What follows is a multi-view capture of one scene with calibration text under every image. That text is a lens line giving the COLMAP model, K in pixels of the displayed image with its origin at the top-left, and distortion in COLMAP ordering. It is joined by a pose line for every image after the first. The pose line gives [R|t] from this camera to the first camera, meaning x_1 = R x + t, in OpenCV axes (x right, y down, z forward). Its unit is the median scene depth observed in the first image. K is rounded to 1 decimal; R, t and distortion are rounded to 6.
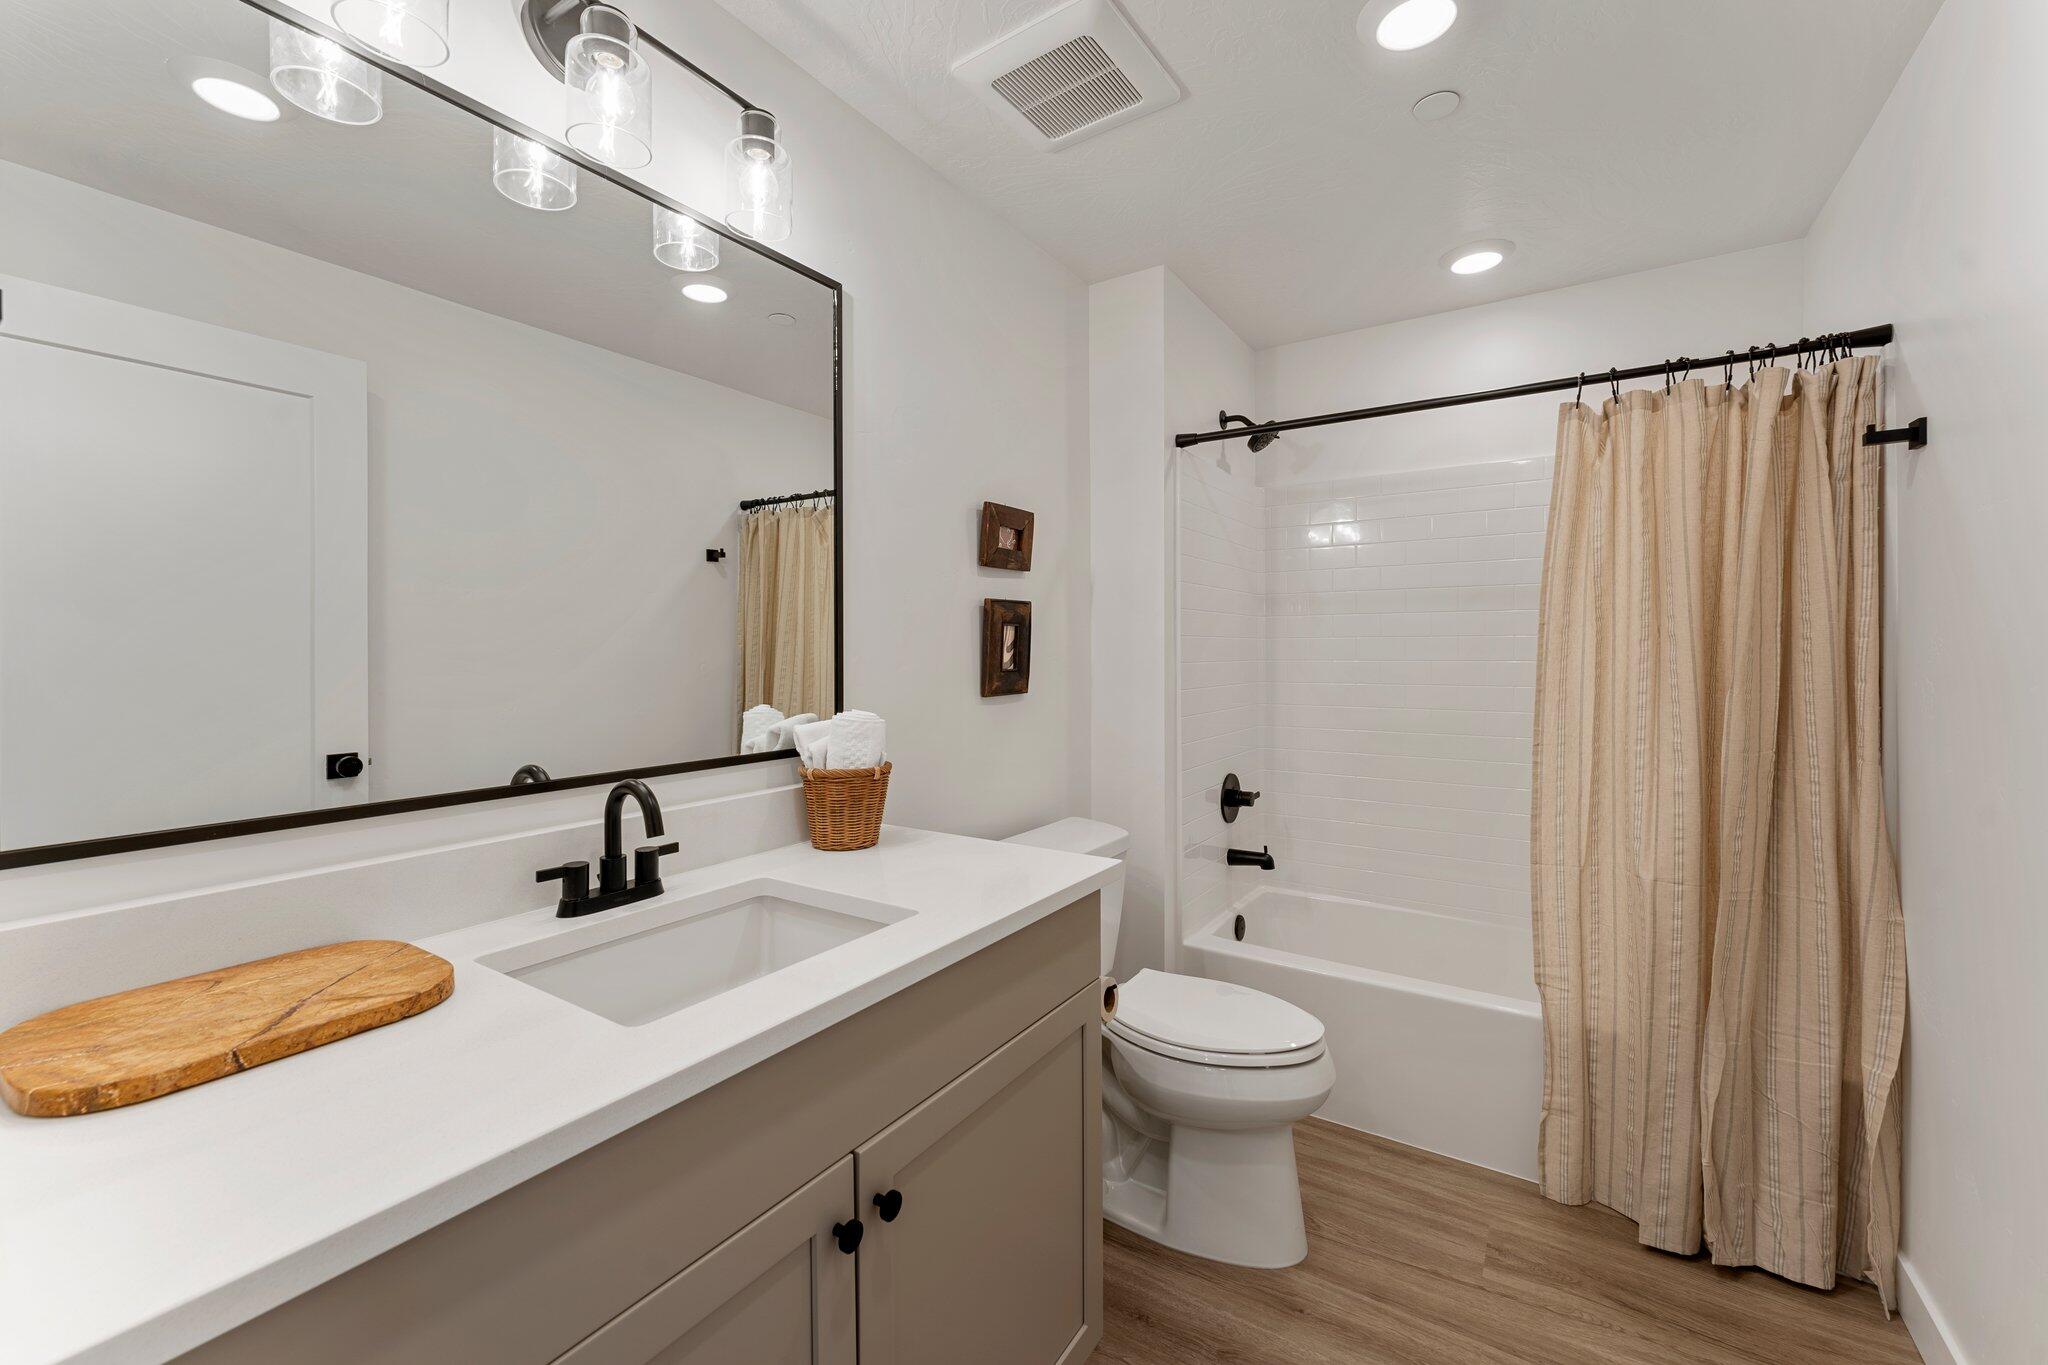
lens RADIAL K [[801.3, 0, 1024.2], [0, 801.3, 661.0], [0, 0, 1]] dist [-0.008882, -0.000376]
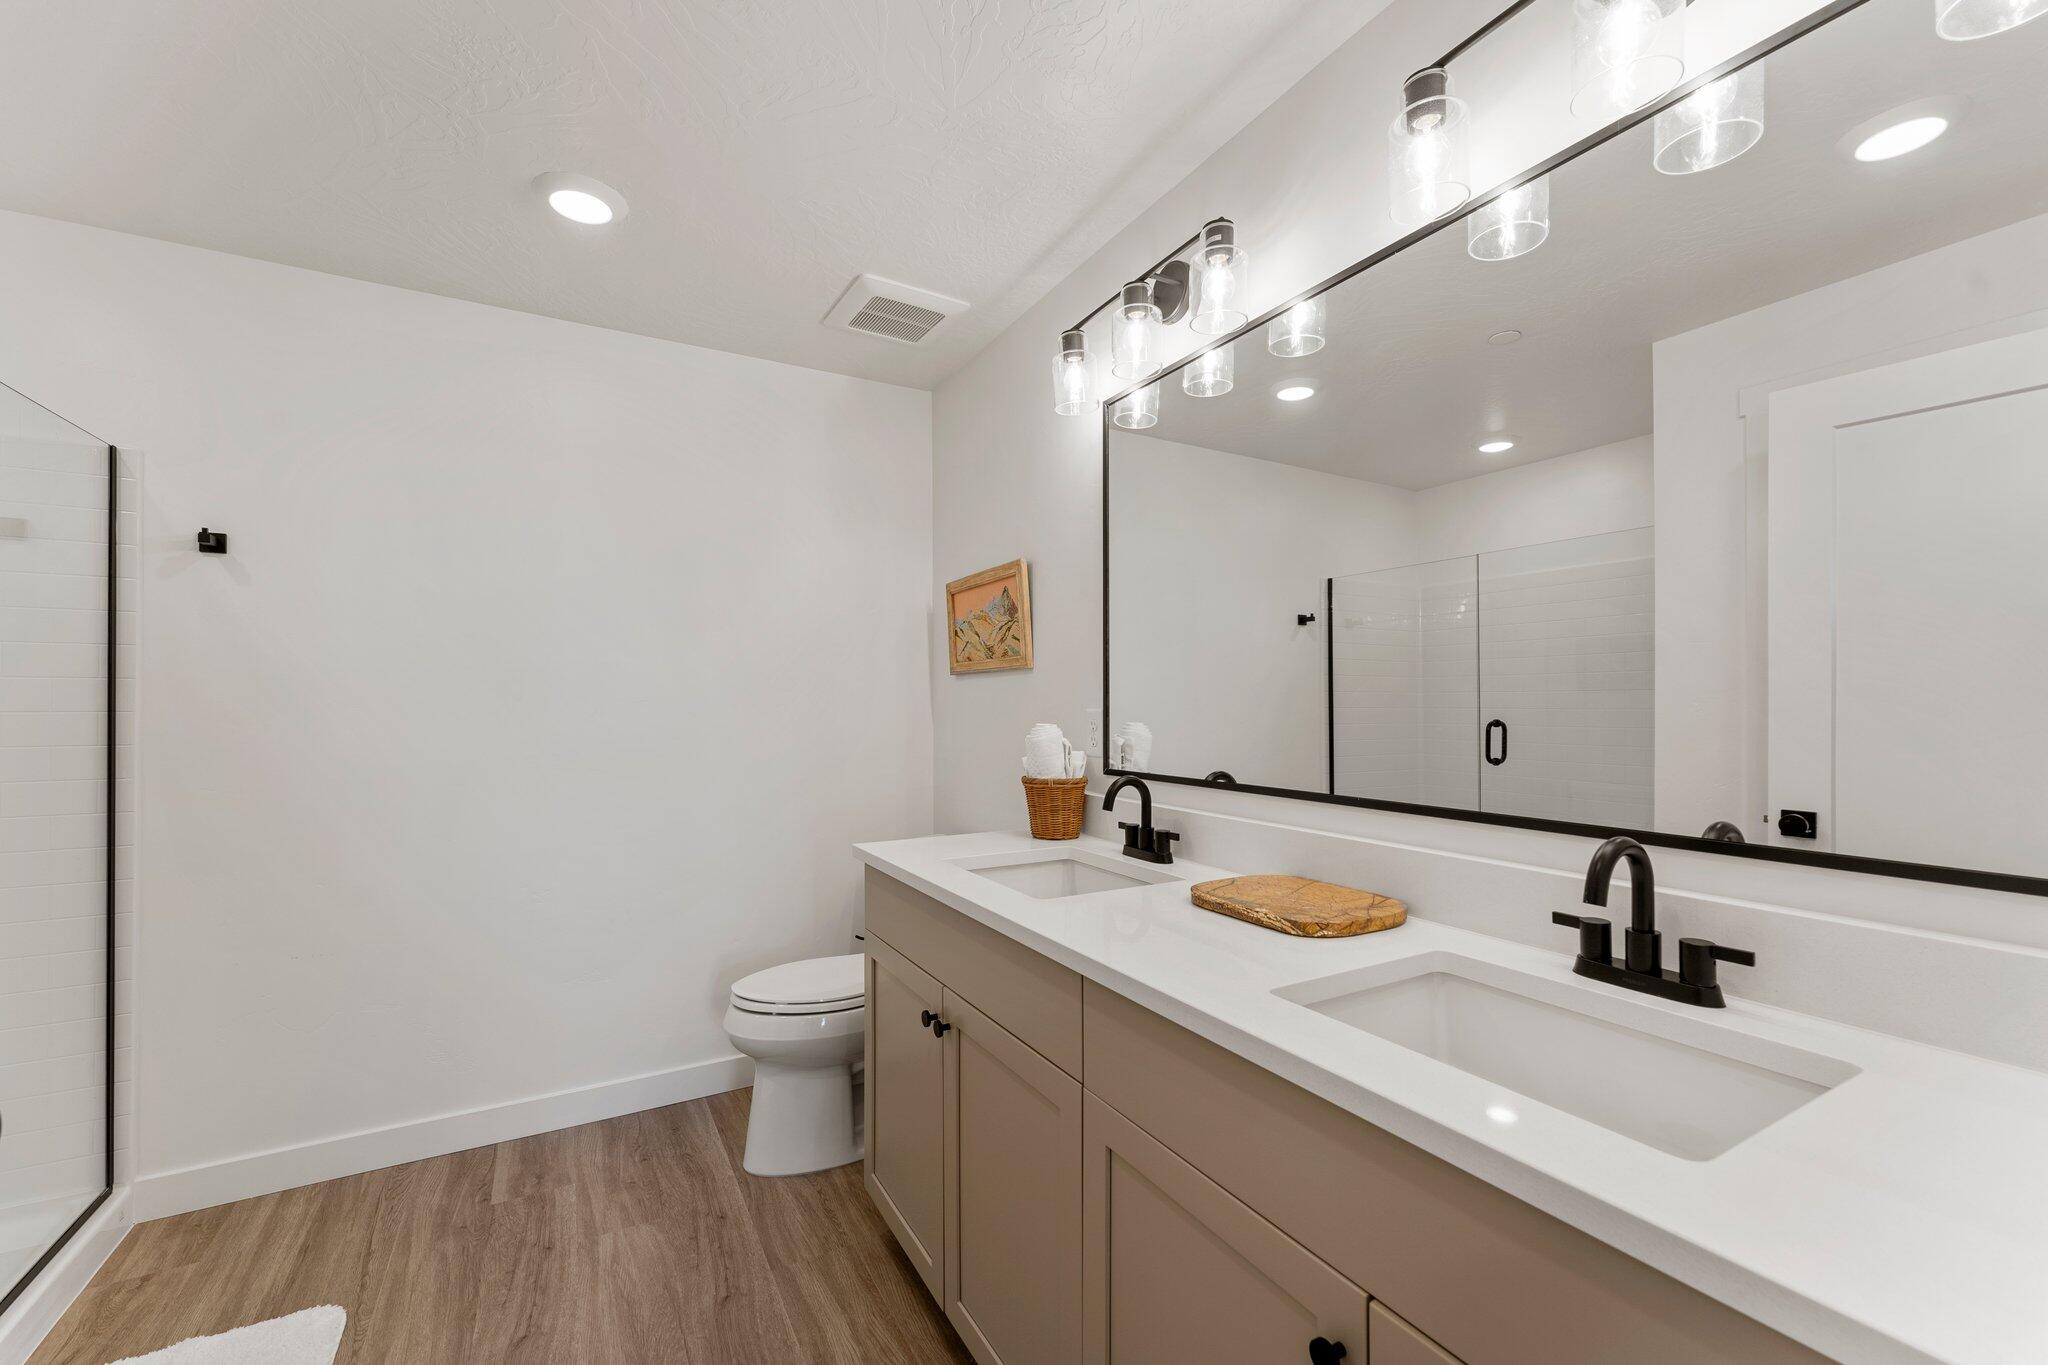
lens RADIAL K [[801.3, 0, 1021.9], [0, 801.3, 700.4], [0, 0, 1]] dist [-0.008882, -0.000376]
pose [[-0.453752, 0.004088, -0.891119, 0.537860], [0.002866, 0.999991, 0.003127, -0.001724], [0.891123, -0.001135, -0.453760, 0.827615]]
